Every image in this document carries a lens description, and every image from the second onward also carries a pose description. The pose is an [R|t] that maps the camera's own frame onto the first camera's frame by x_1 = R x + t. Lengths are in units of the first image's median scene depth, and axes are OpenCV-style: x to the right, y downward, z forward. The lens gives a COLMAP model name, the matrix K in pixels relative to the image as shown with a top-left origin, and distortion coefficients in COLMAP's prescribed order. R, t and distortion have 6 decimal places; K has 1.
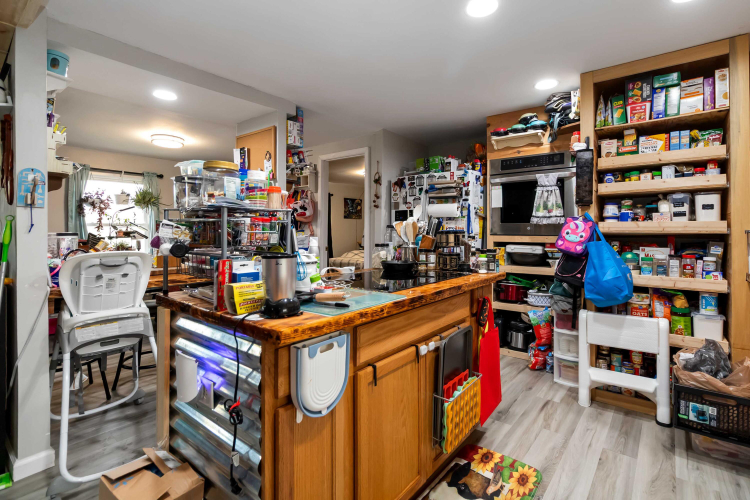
lens RADIAL K [[358.9, 0, 377.9], [0, 358.9, 231.9], [0, 0, 1]] dist [-0.000246, -0.000327]
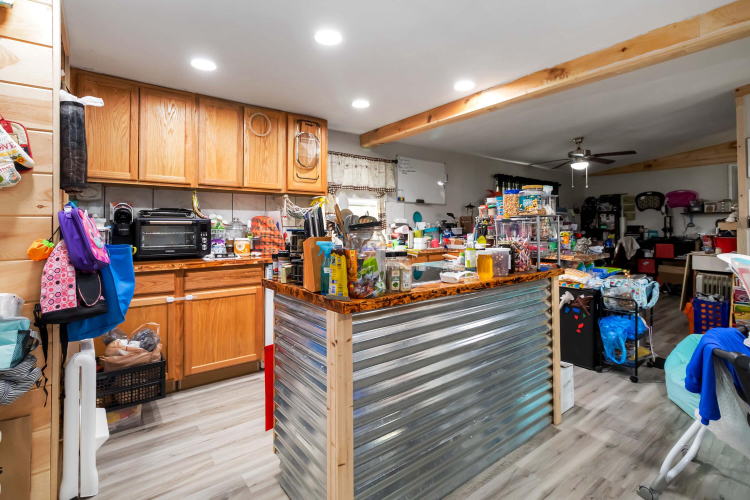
lens RADIAL K [[358.9, 0, 383.5], [0, 358.9, 223.4], [0, 0, 1]] dist [-0.000246, -0.000327]
pose [[-0.974624, 0.003877, 0.223816, -0.076875], [0.002323, 0.999971, -0.007205, -0.008440], [-0.223838, -0.006502, -0.974605, 1.131006]]
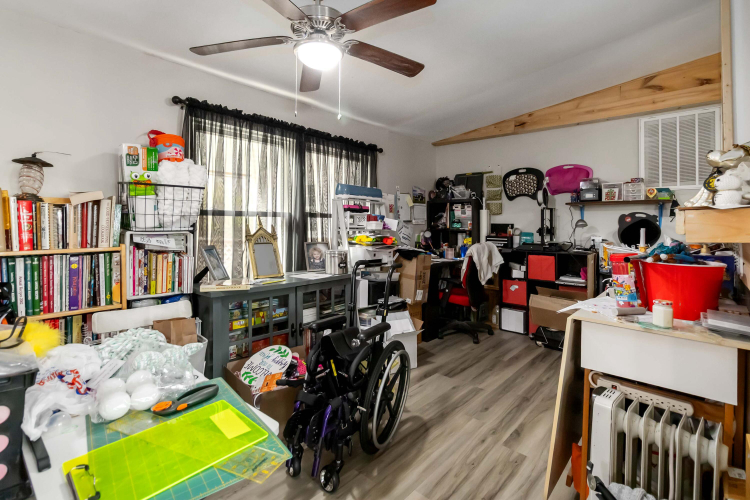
lens RADIAL K [[358.9, 0, 383.3], [0, 358.9, 219.2], [0, 0, 1]] dist [-0.000246, -0.000327]
pose [[-0.999666, -0.010788, 0.023472, -0.670600], [-0.011071, 0.999867, -0.011971, -0.003689], [-0.023339, -0.012227, -0.999653, 0.003508]]
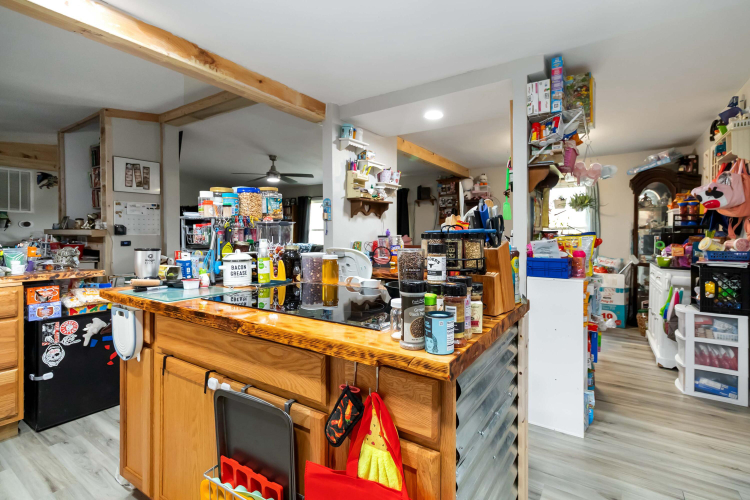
lens RADIAL K [[358.9, 0, 373.7], [0, 358.9, 239.0], [0, 0, 1]] dist [-0.000246, -0.000327]
pose [[0.095873, 0.008323, -0.995359, 0.430554], [-0.003753, 0.999961, 0.008000, 0.001528], [0.995387, 0.002969, 0.095900, 0.569784]]
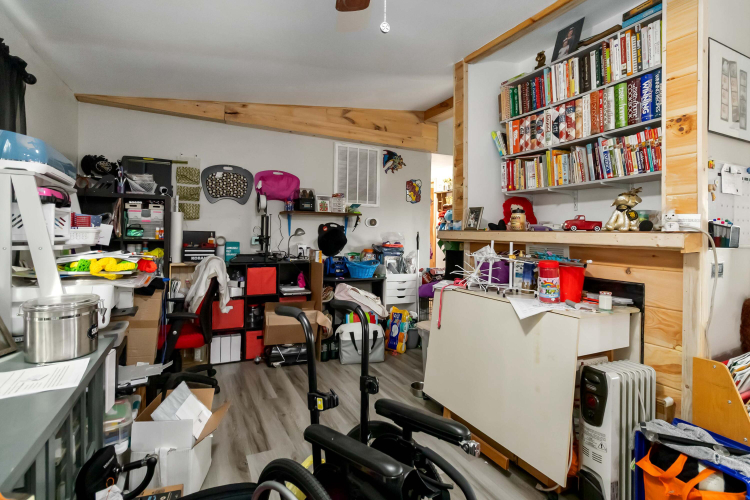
lens RADIAL K [[358.9, 0, 369.6], [0, 358.9, 229.9], [0, 0, 1]] dist [-0.000246, -0.000327]
pose [[-0.405189, -0.019473, -0.914025, -0.325589], [-0.019399, 0.999731, -0.012700, -0.007605], [0.914027, 0.012585, -0.405458, -0.463138]]
